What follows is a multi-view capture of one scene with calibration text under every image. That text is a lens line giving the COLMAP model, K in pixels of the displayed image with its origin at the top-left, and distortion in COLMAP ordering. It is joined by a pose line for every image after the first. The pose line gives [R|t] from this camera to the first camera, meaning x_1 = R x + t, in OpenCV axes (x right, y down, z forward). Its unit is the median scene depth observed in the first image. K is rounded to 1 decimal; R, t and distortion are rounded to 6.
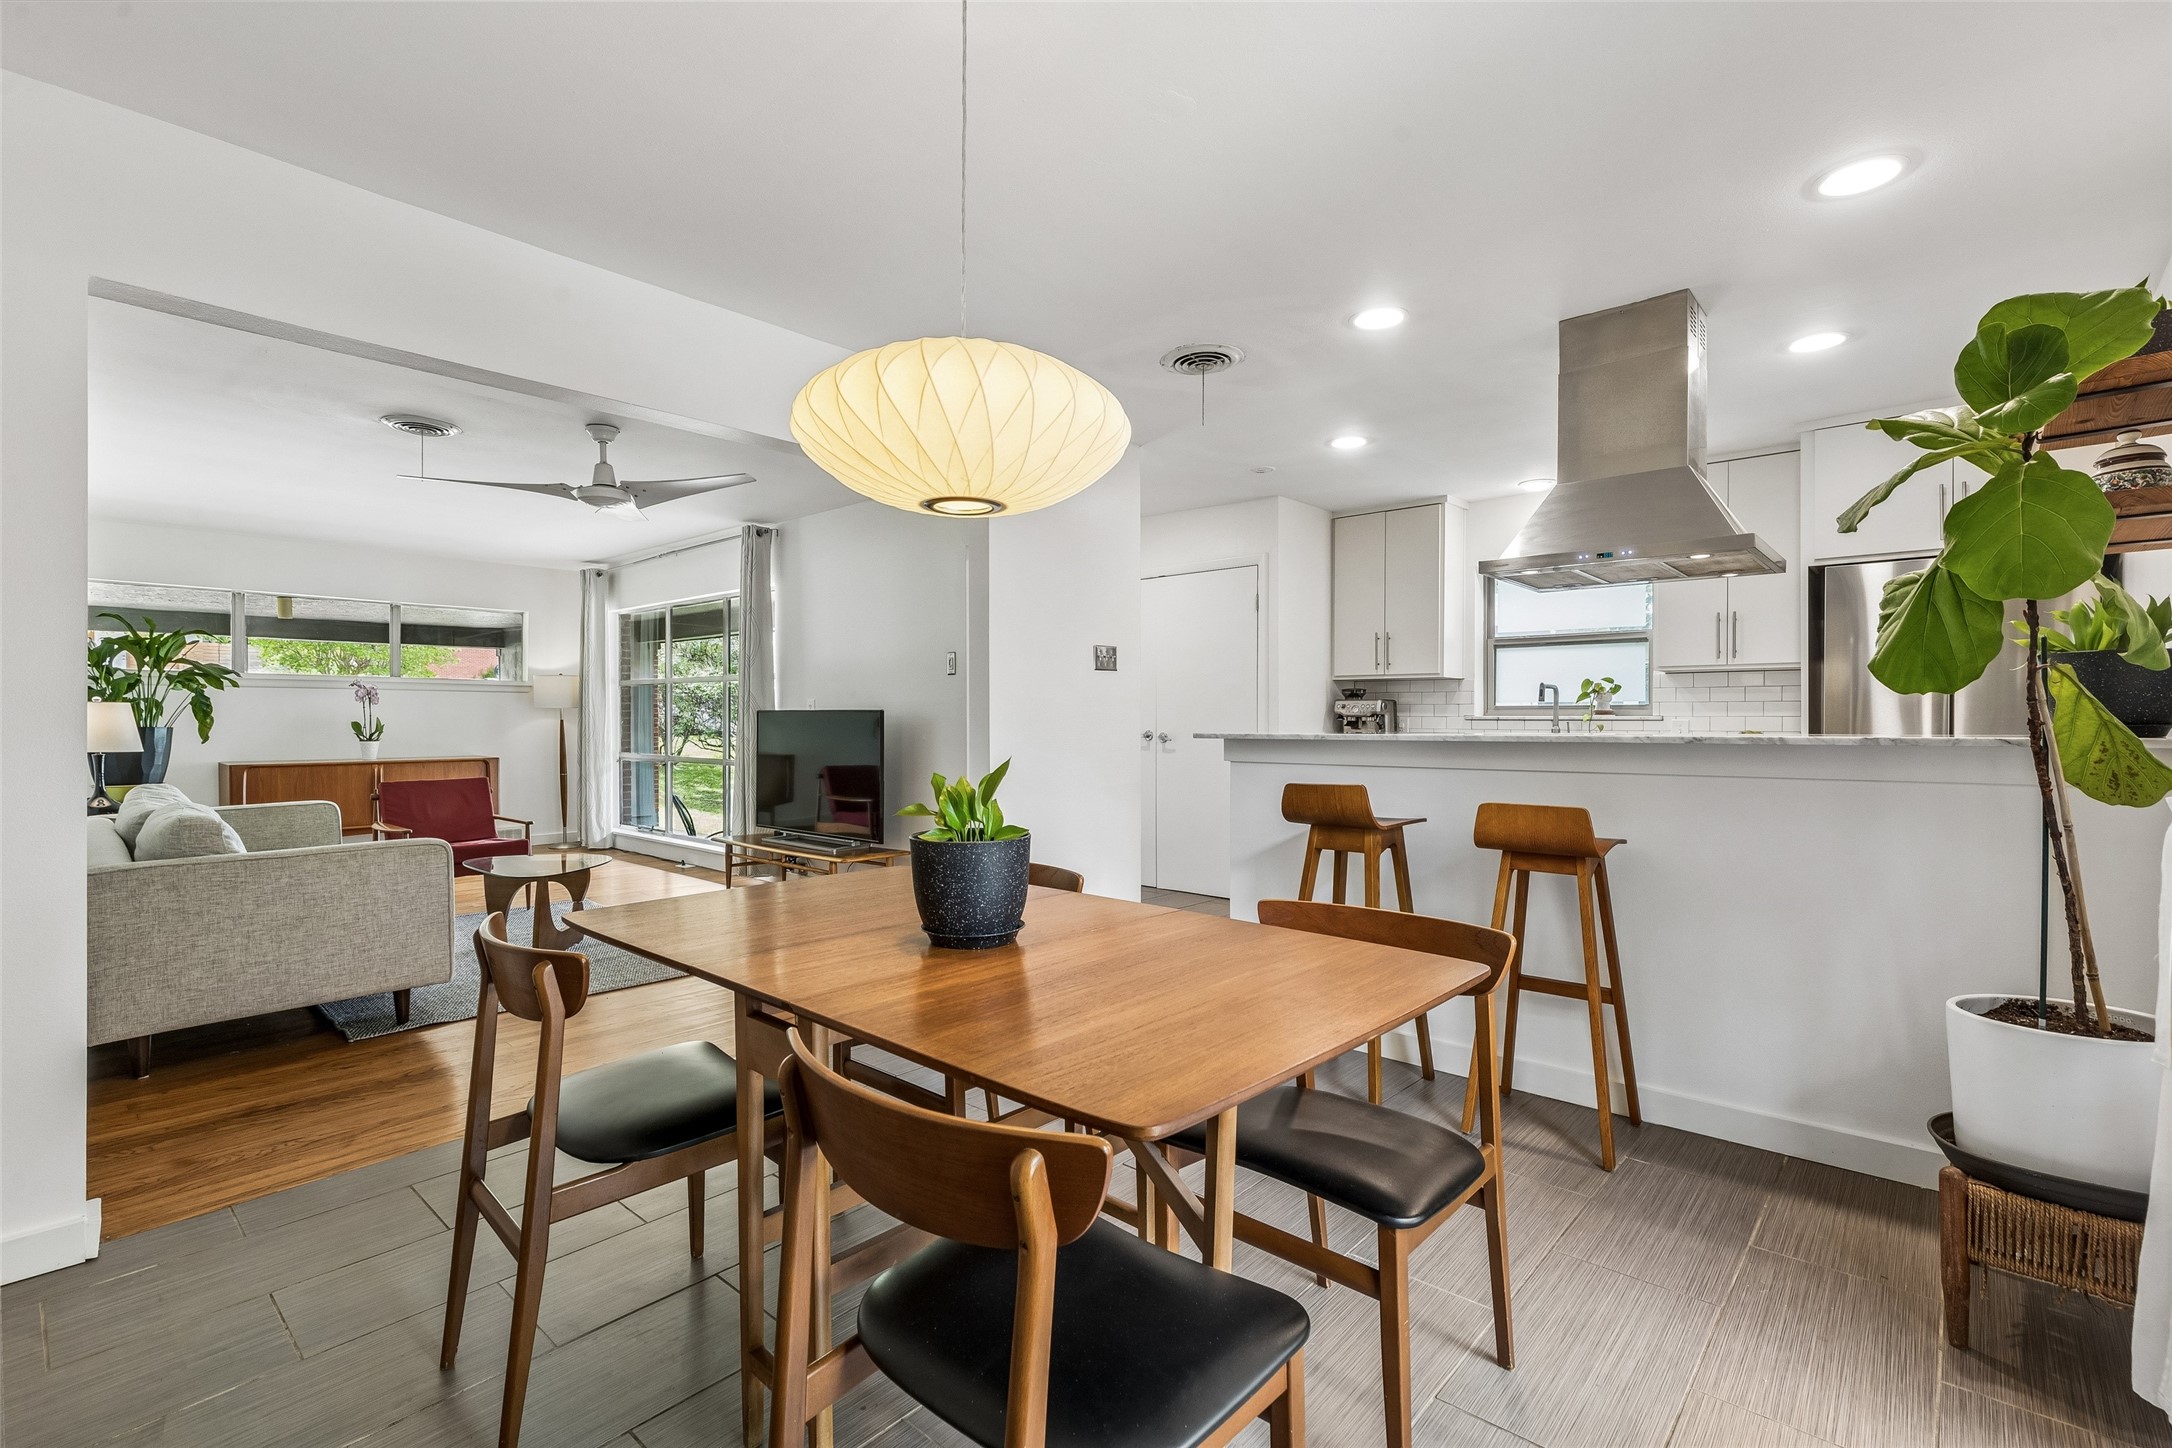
lens RADIAL K [[988.6, 0, 1108.0], [0, 988.6, 732.2], [0, 0, 1]] dist [-0.003525, -0.001225]
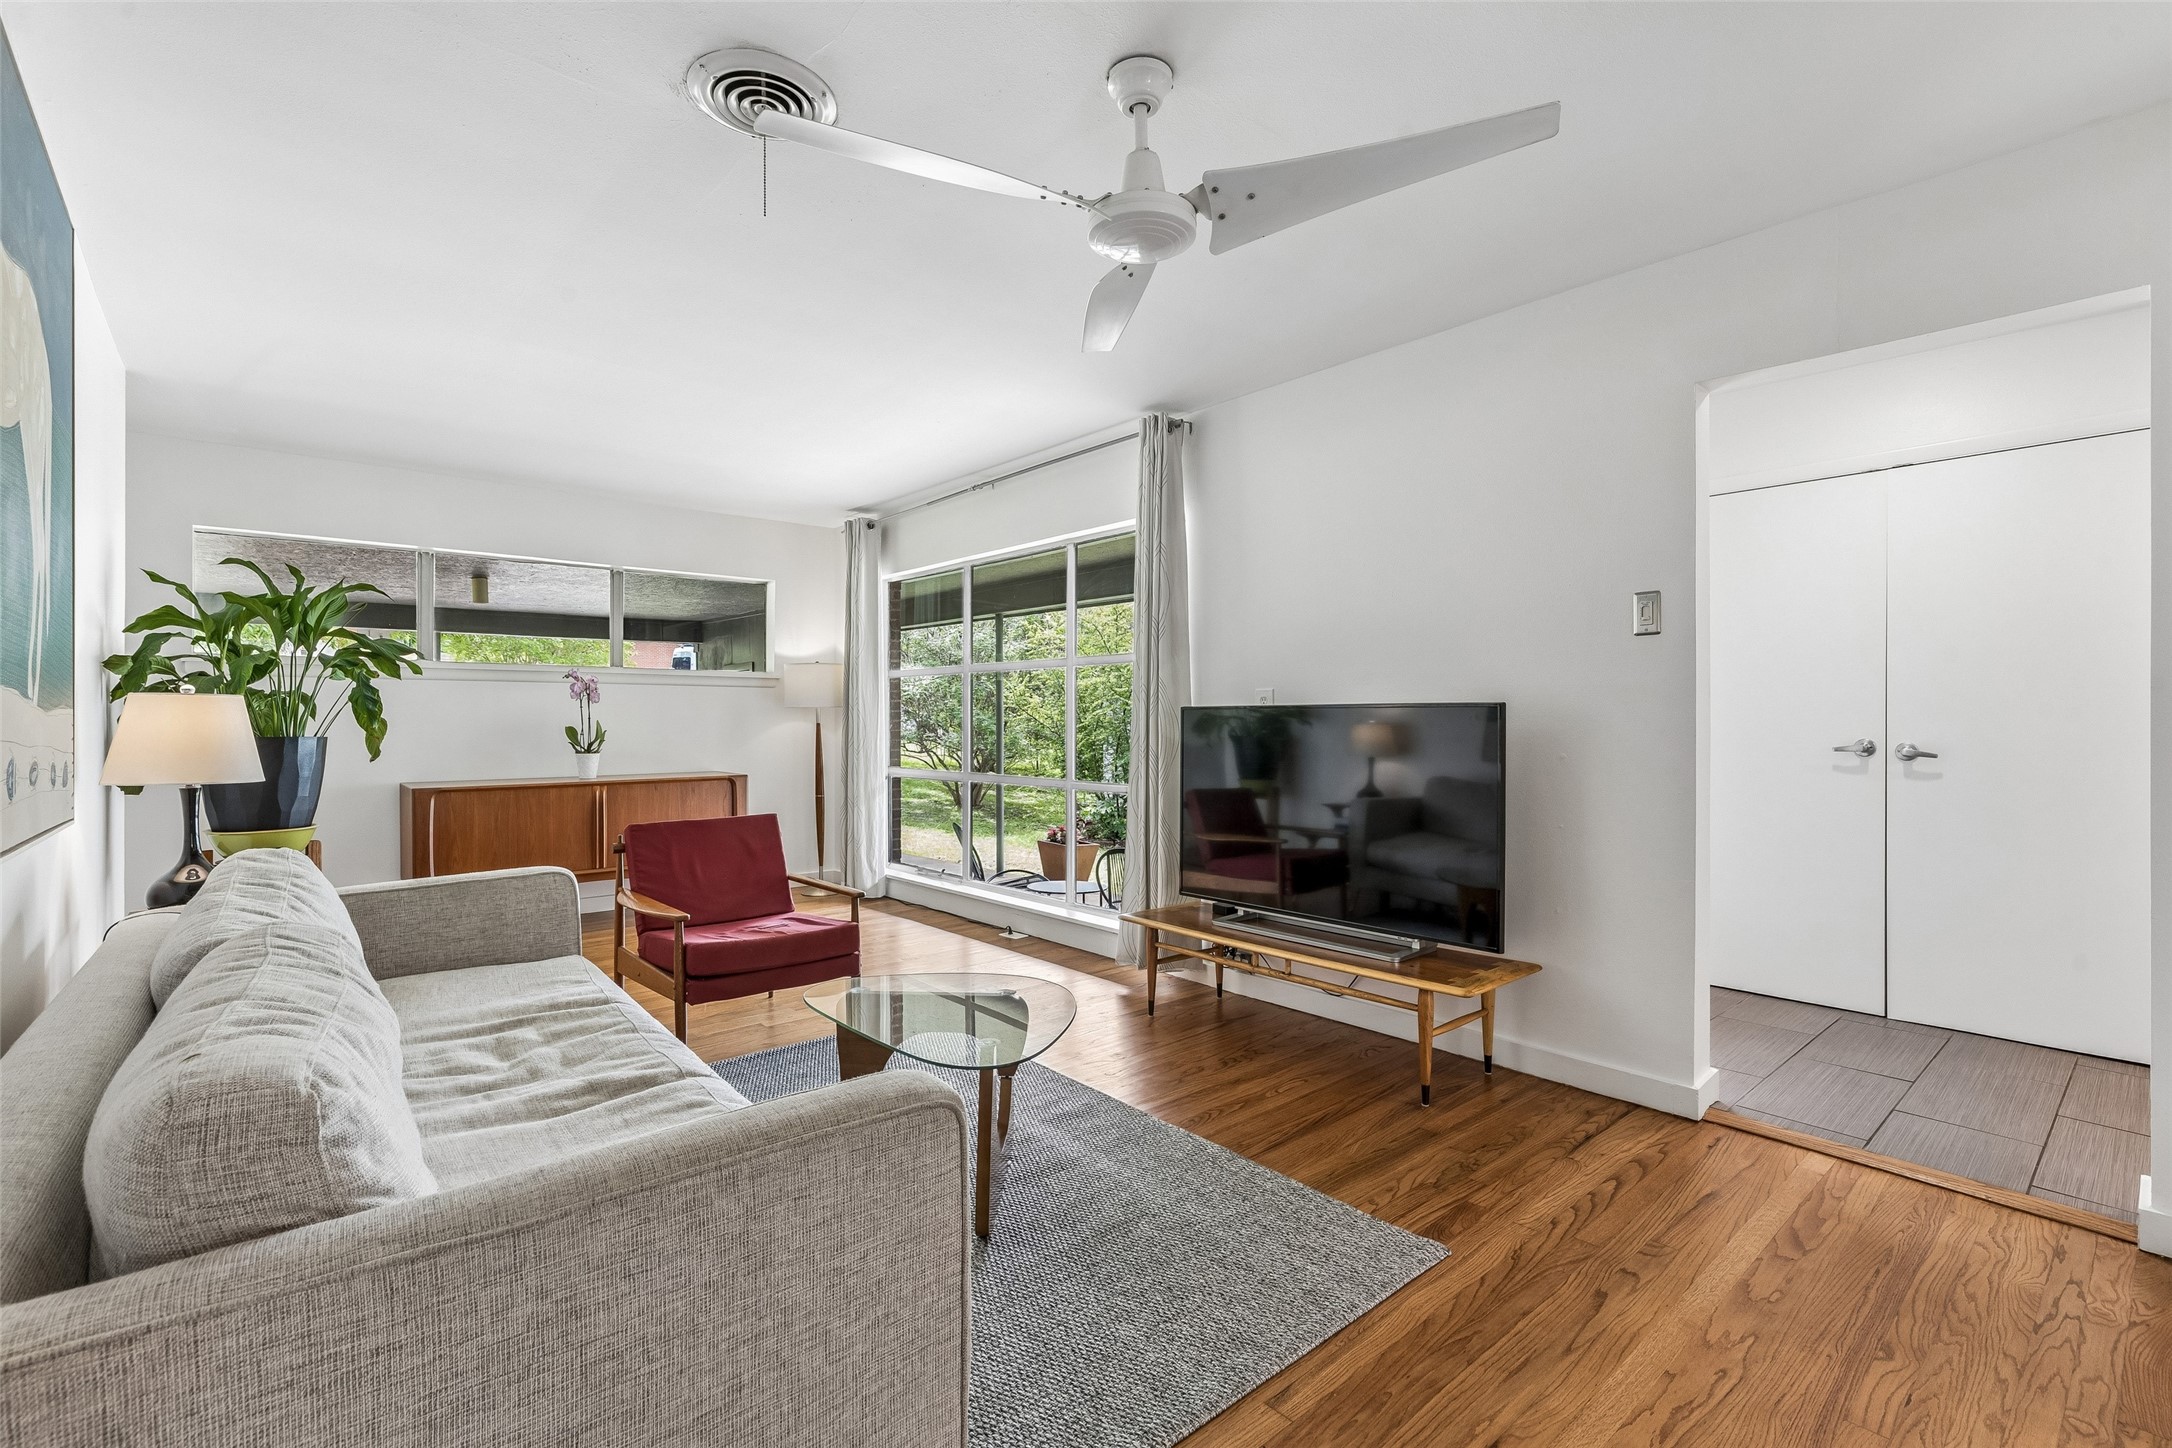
lens RADIAL K [[966.4, 0, 1077.7], [0, 966.4, 722.6], [0, 0, 1]] dist [0.002531, 0.000129]
pose [[0.990558, -0.003266, -0.137052, -0.330287], [0.001668, 0.999929, -0.011772, -0.005307], [0.137081, 0.011433, 0.990494, 0.385096]]
